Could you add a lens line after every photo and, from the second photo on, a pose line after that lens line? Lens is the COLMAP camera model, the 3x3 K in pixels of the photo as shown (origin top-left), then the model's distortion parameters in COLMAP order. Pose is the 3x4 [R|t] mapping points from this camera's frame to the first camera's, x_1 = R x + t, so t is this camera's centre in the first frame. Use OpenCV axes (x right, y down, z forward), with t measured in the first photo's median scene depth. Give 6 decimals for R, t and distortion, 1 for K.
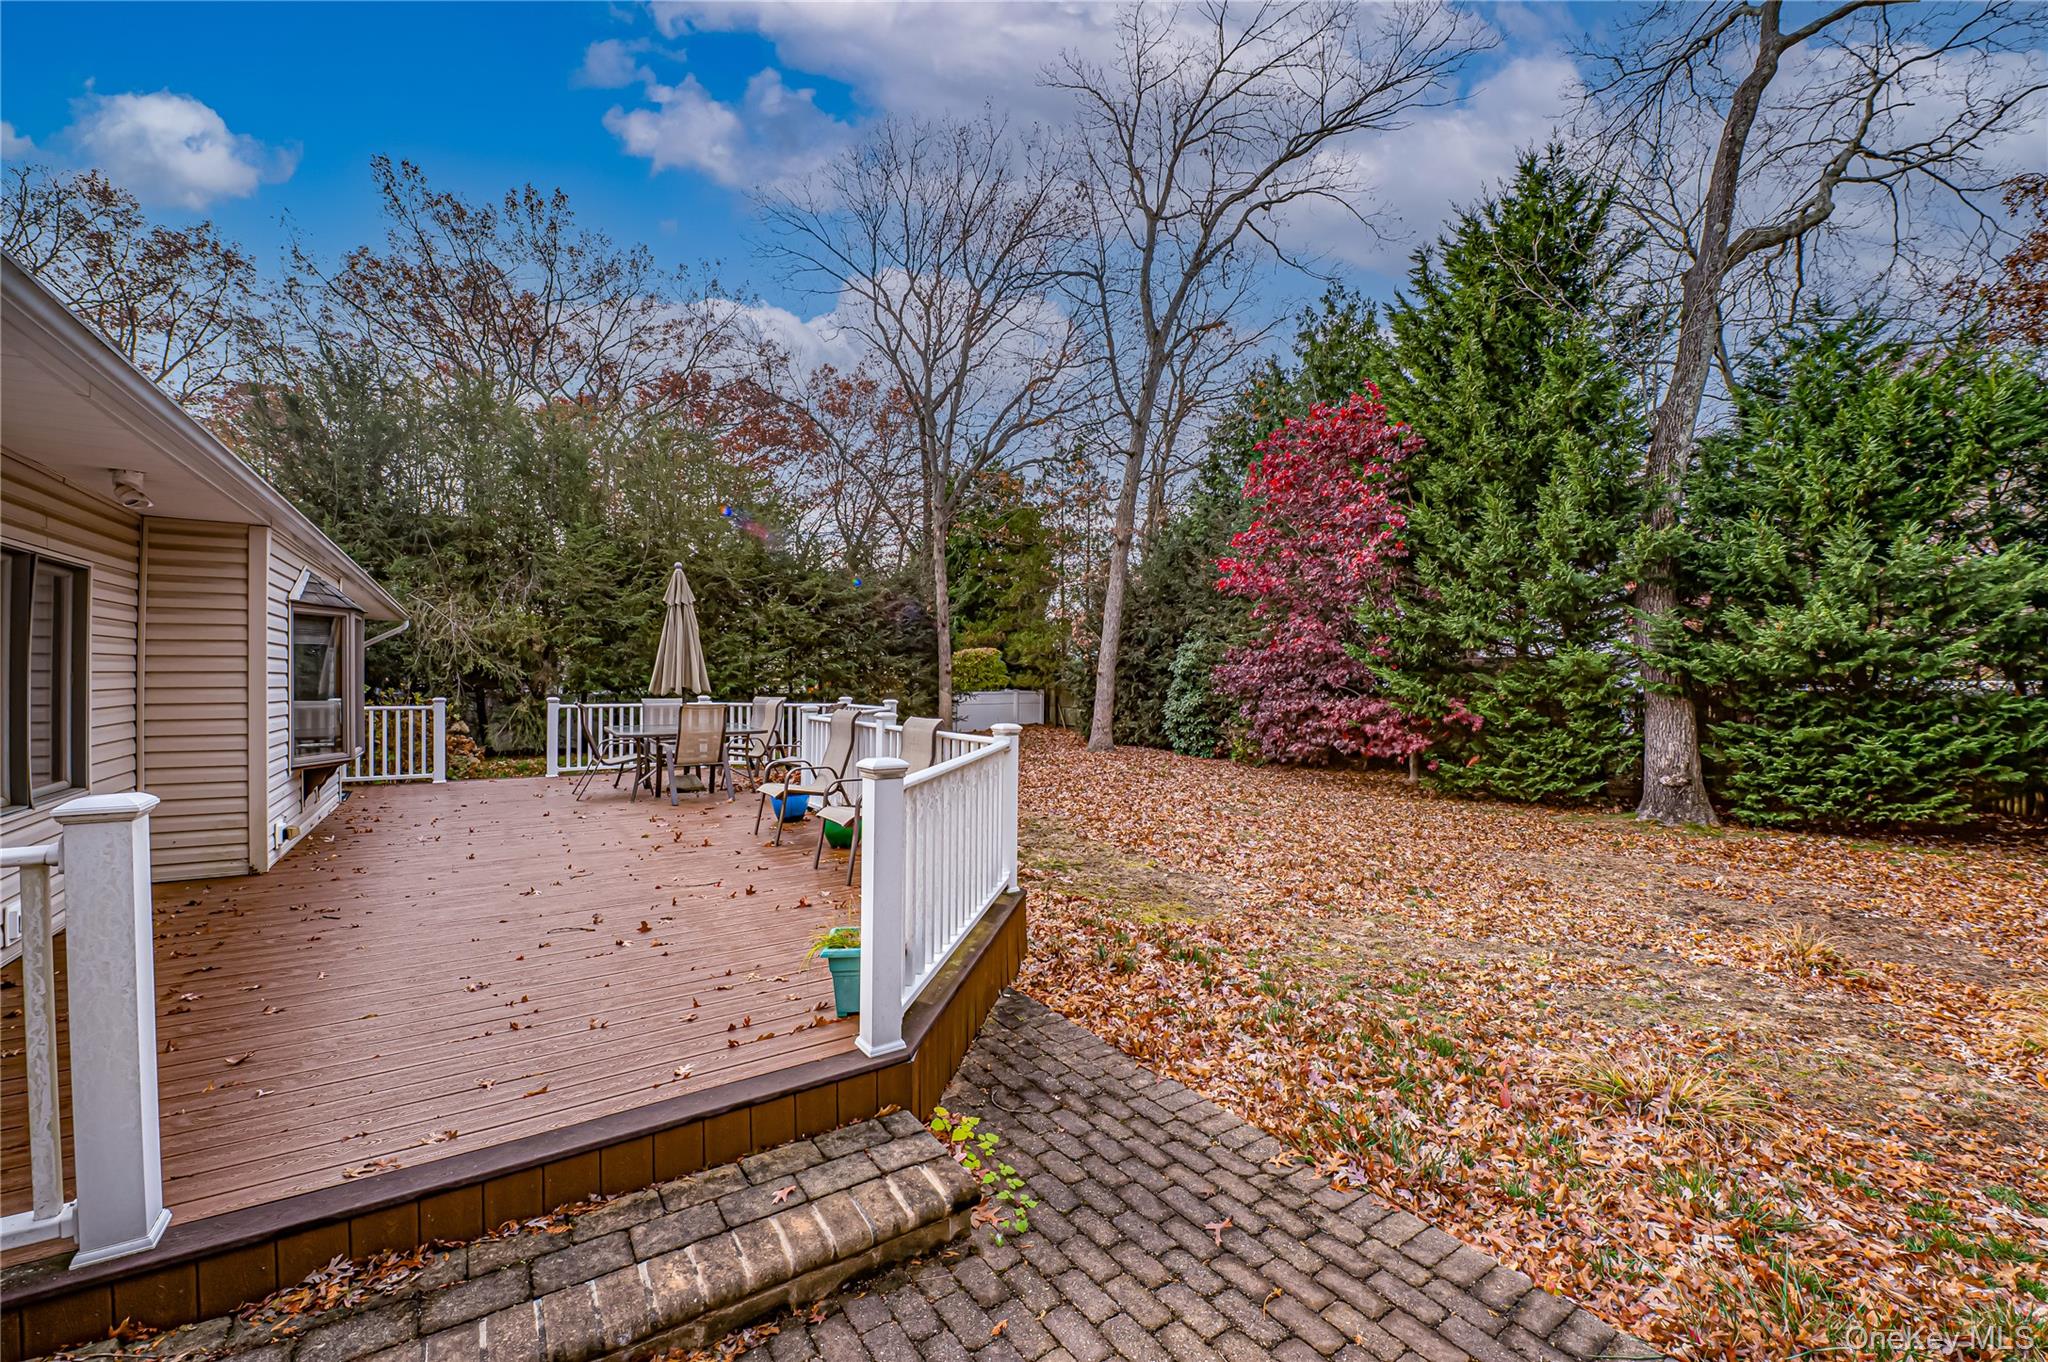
lens RADIAL K [[832.4, 0, 1046.7], [0, 832.4, 685.1], [0, 0, 1]] dist [-0.022541, -0.000066]
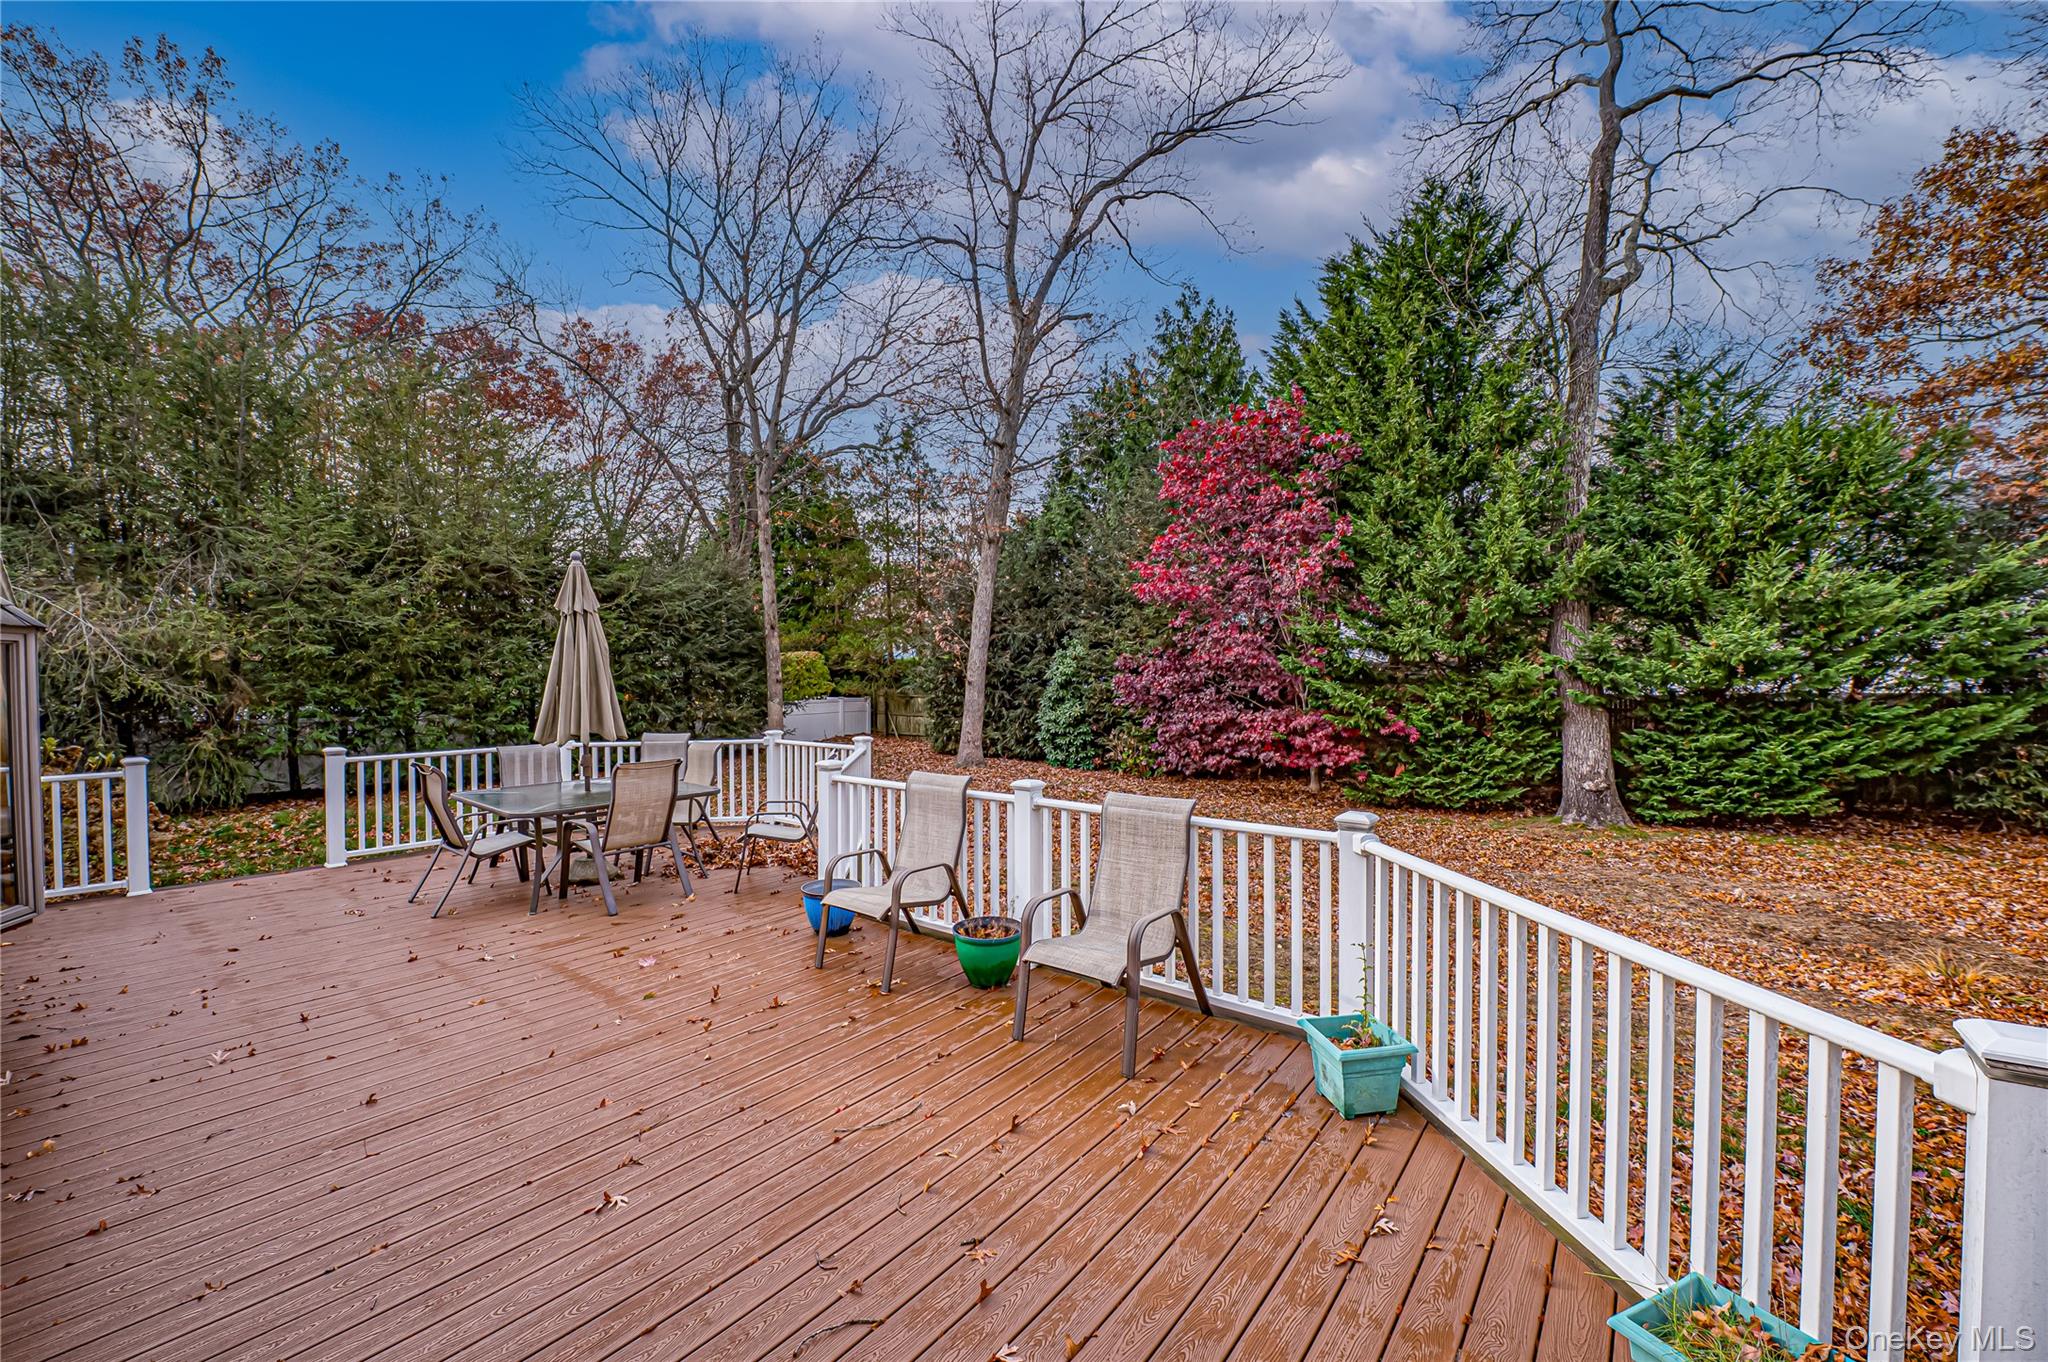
lens RADIAL K [[819.2, 0, 1030.6], [0, 819.2, 684.5], [0, 0, 1]] dist [-0.020810, -0.000371]
pose [[0.957022, -0.014700, 0.289644, -0.181702], [0.012669, 0.999880, 0.008886, -0.025326], [-0.289740, -0.004835, 0.957093, 0.154943]]
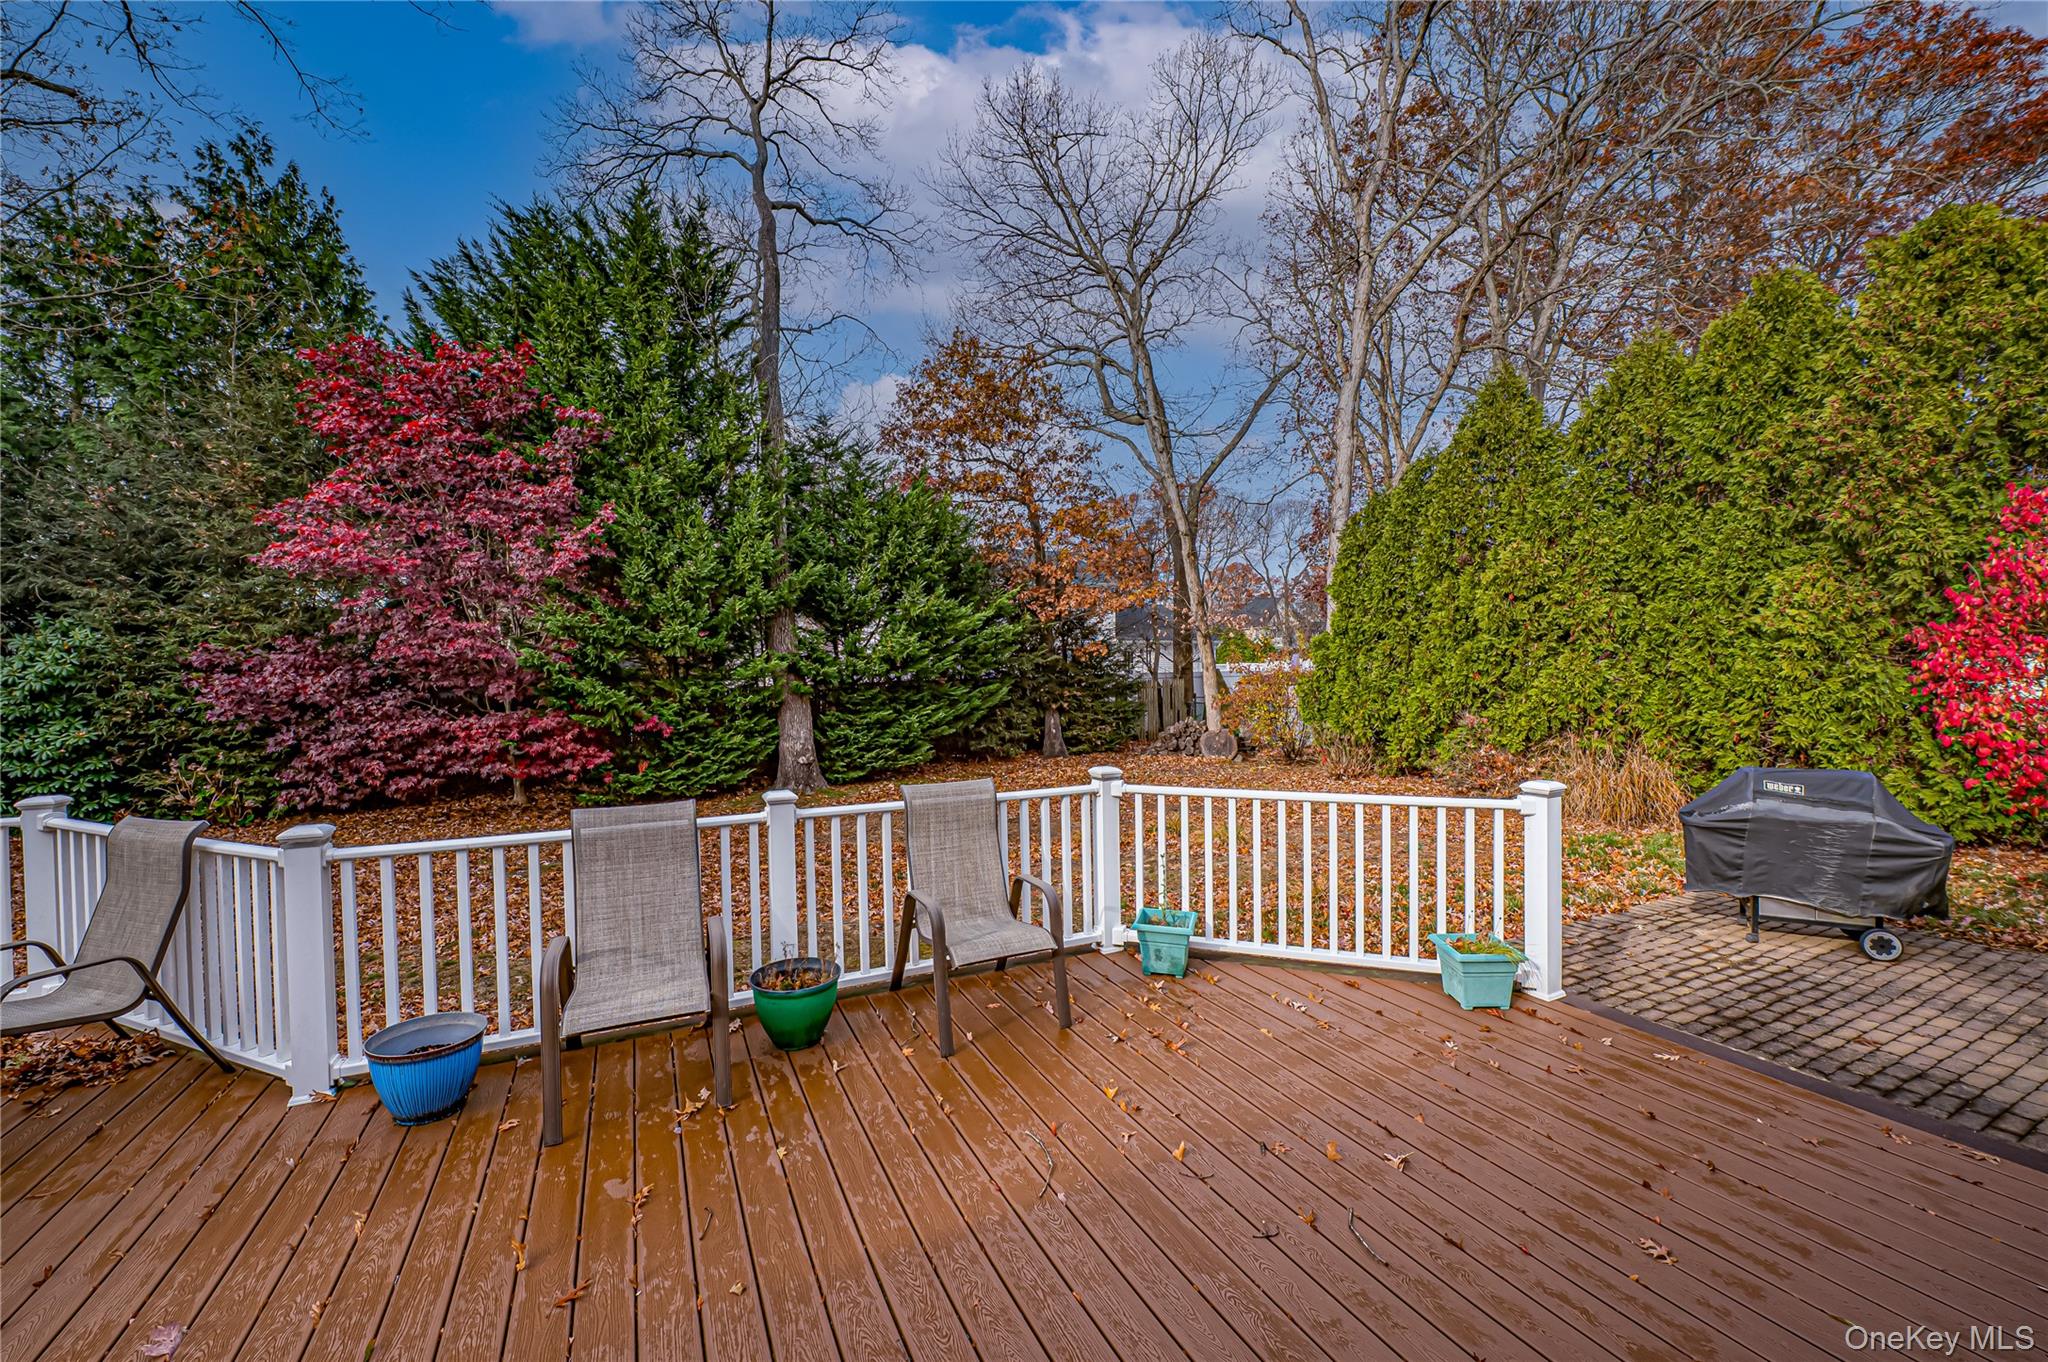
lens RADIAL K [[799.3, 0, 1032.0], [0, 799.3, 683.3], [0, 0, 1]] dist [-0.013311, -0.000490]
pose [[0.157686, -0.031006, 0.987002, -0.323474], [0.019687, 0.999407, 0.028250, -0.025287], [-0.987293, 0.014977, 0.158203, 0.334019]]
